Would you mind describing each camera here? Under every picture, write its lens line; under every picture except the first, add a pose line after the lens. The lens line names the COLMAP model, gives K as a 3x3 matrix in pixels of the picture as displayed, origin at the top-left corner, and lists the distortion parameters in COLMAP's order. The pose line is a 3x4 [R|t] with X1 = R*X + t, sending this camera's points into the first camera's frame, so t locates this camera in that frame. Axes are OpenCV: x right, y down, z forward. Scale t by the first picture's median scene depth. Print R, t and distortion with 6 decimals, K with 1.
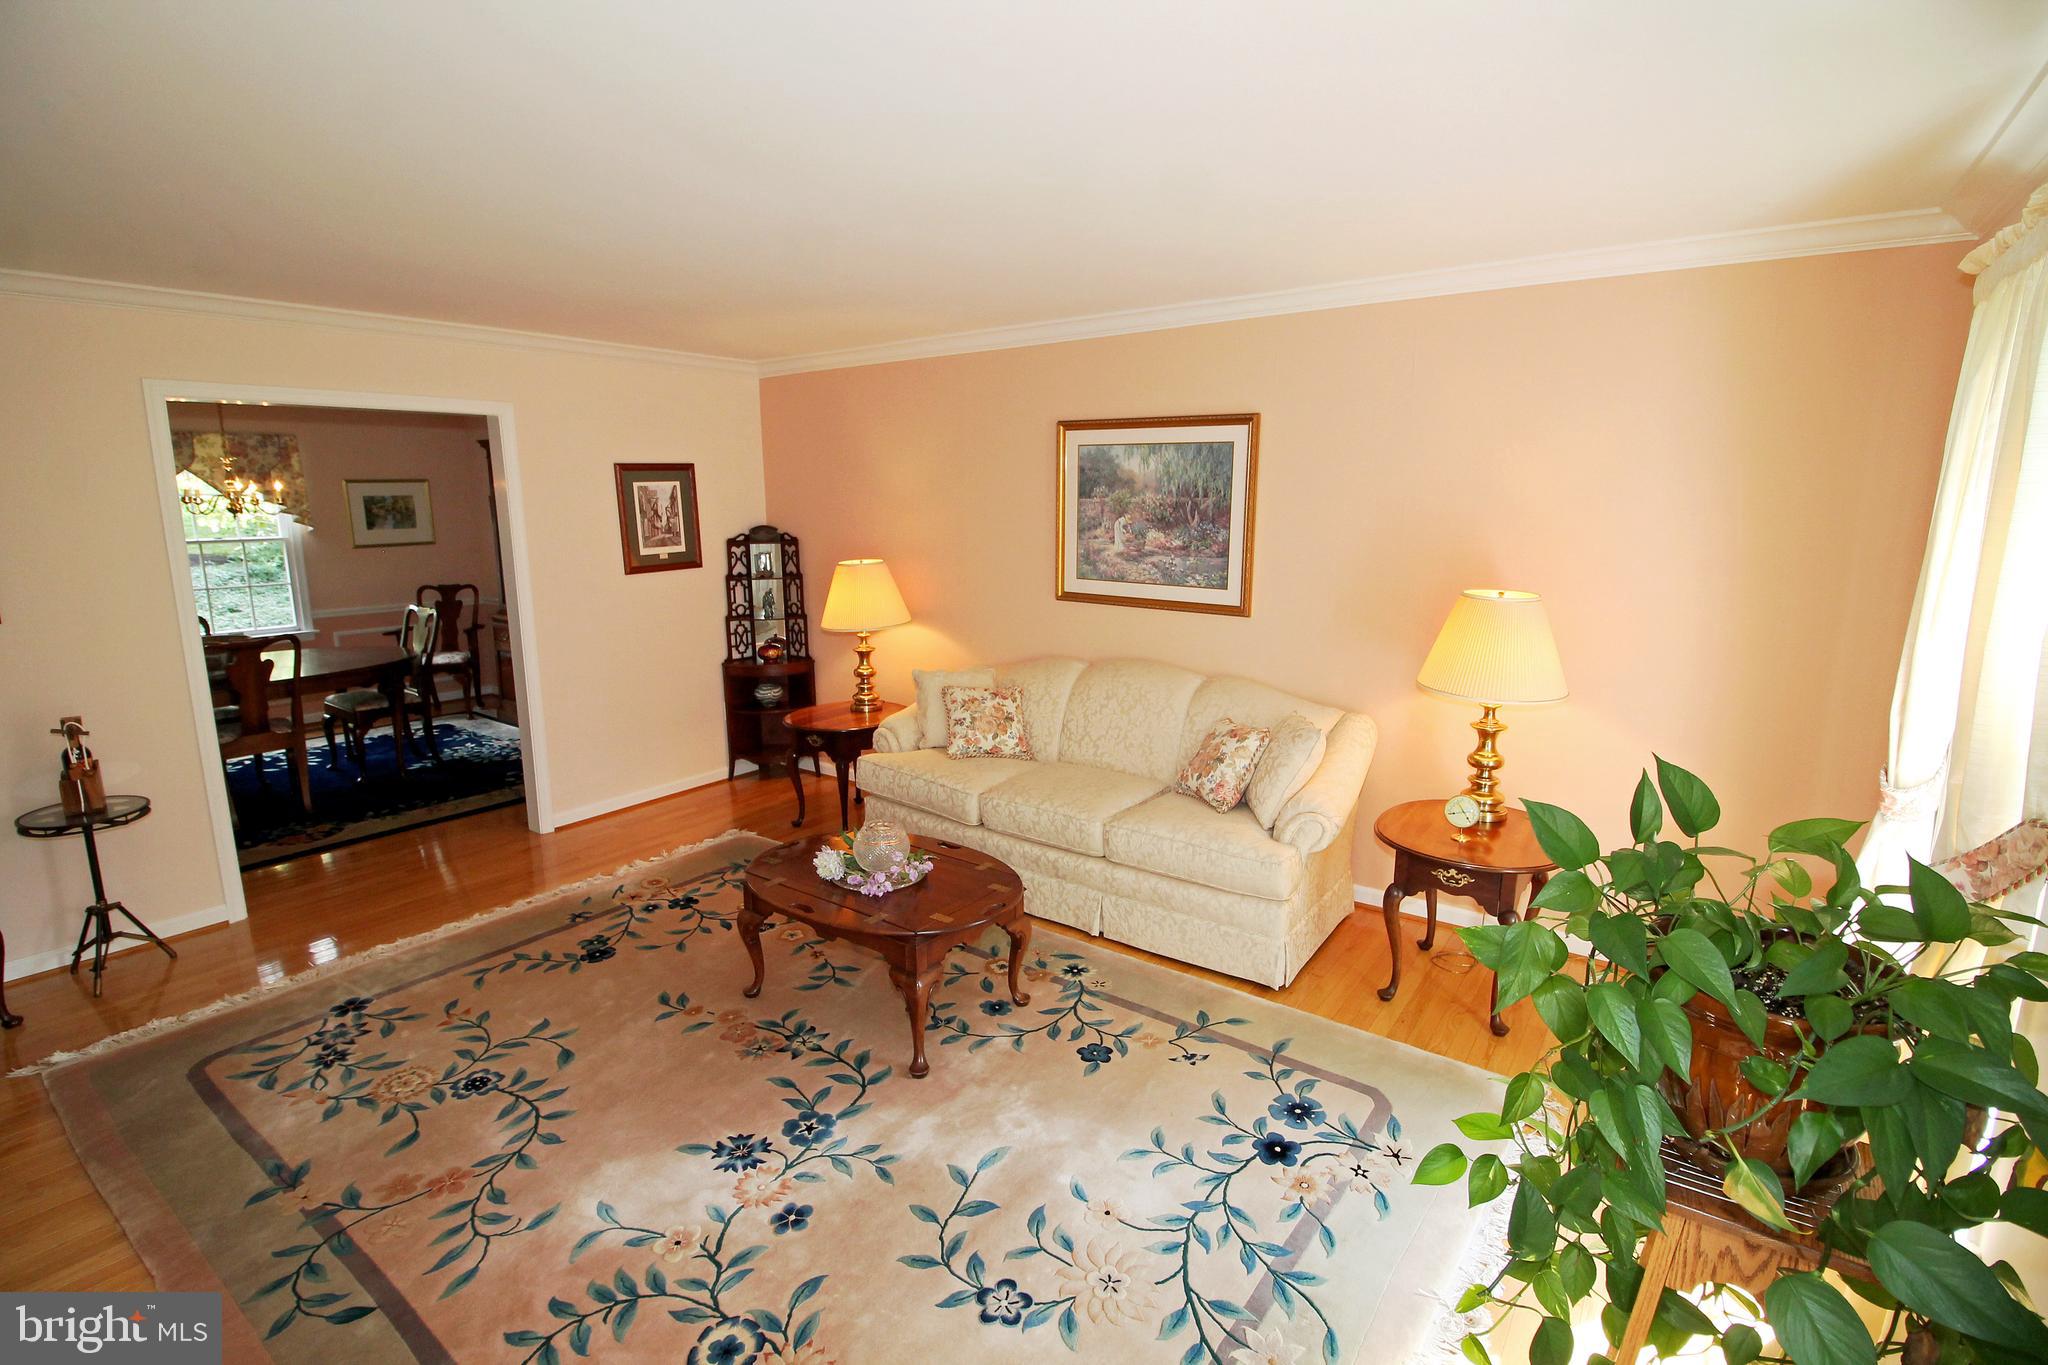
lens RADIAL K [[957.6, 0, 1020.0], [0, 957.6, 681.7], [0, 0, 1]] dist [0.001401, -0.012529]
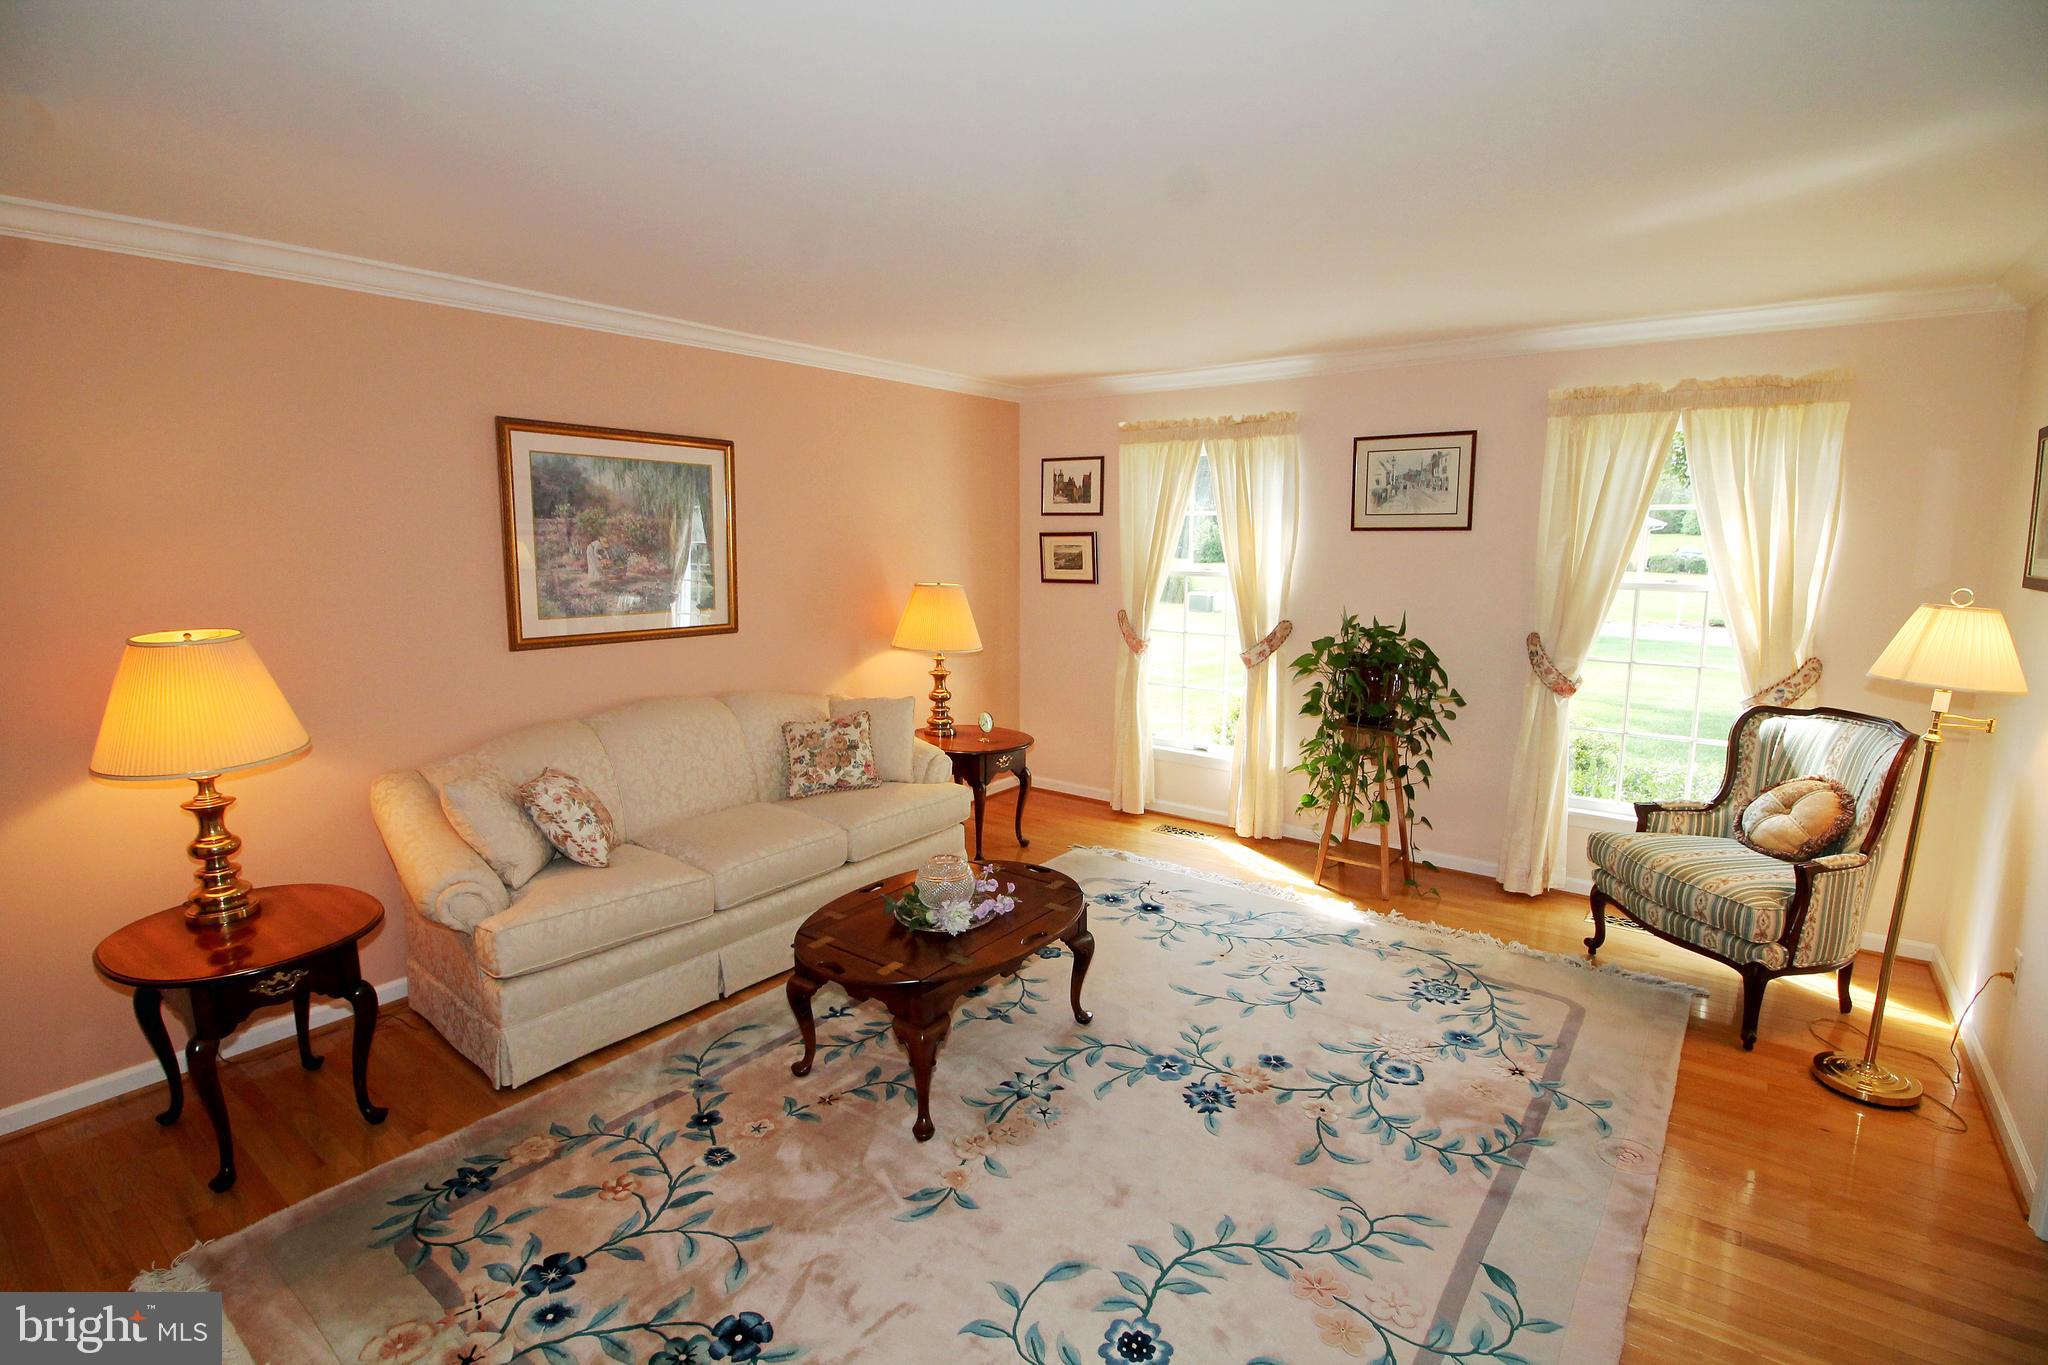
lens RADIAL K [[957.6, 0, 1020.0], [0, 957.6, 681.7], [0, 0, 1]] dist [0.001401, -0.012529]
pose [[0.011088, -0.150547, 0.988541, -0.815931], [0.189779, 0.970950, 0.145740, -0.110746], [-0.981764, 0.185988, 0.039337, 0.669675]]
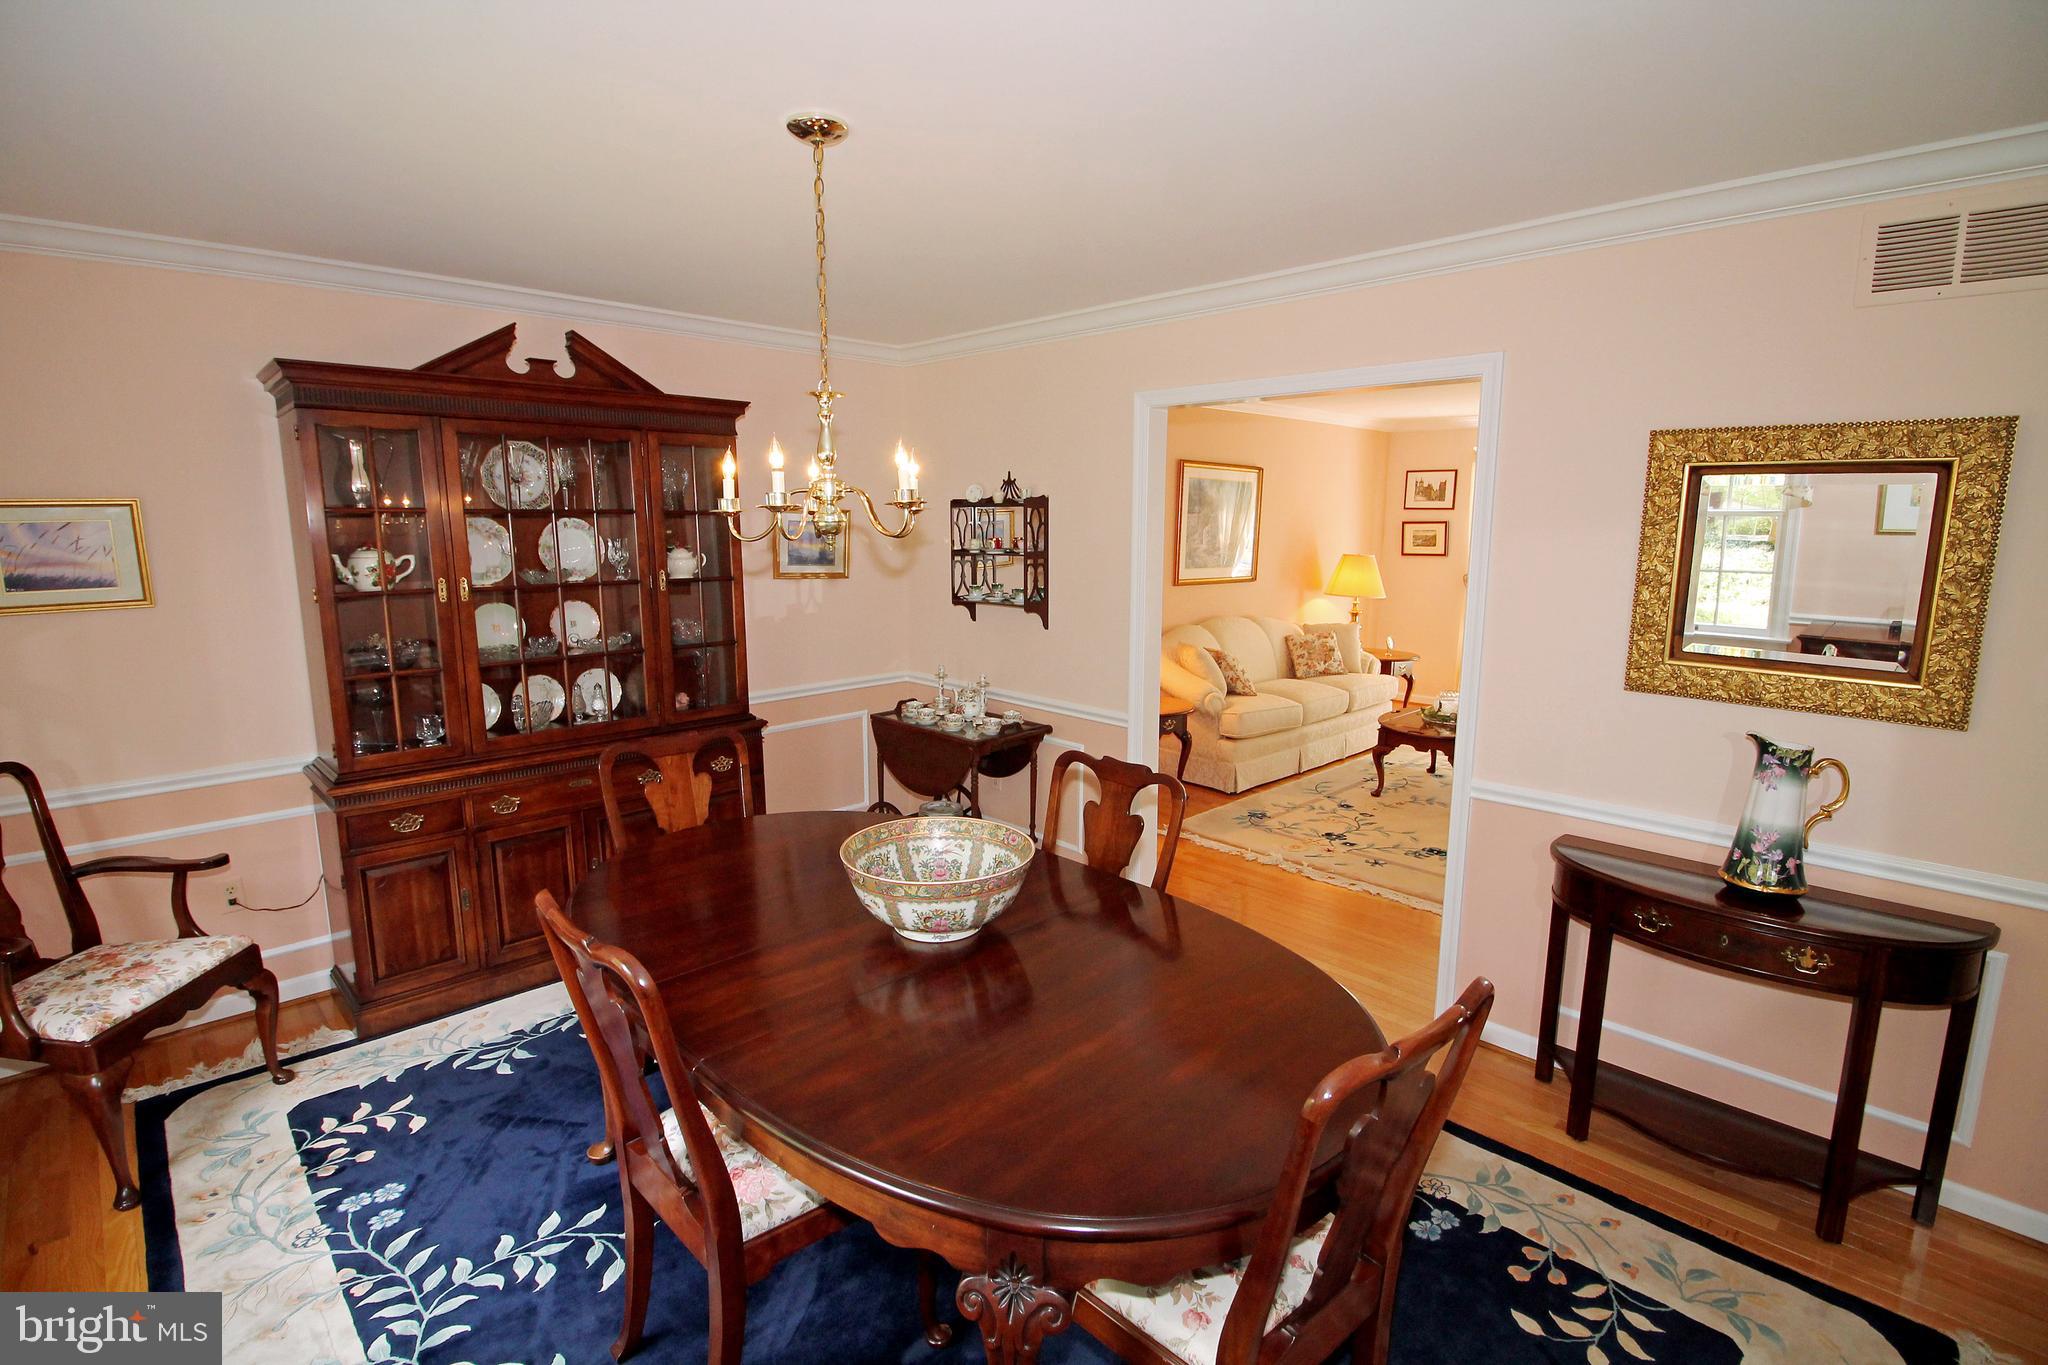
lens RADIAL K [[957.6, 0, 1020.0], [0, 957.6, 681.7], [0, 0, 1]] dist [0.001401, -0.012529]
pose [[0.159516, -0.162529, 0.973724, -1.590652], [0.185668, 0.973691, 0.132108, -0.203030], [-0.969578, 0.159716, 0.185496, 1.132929]]
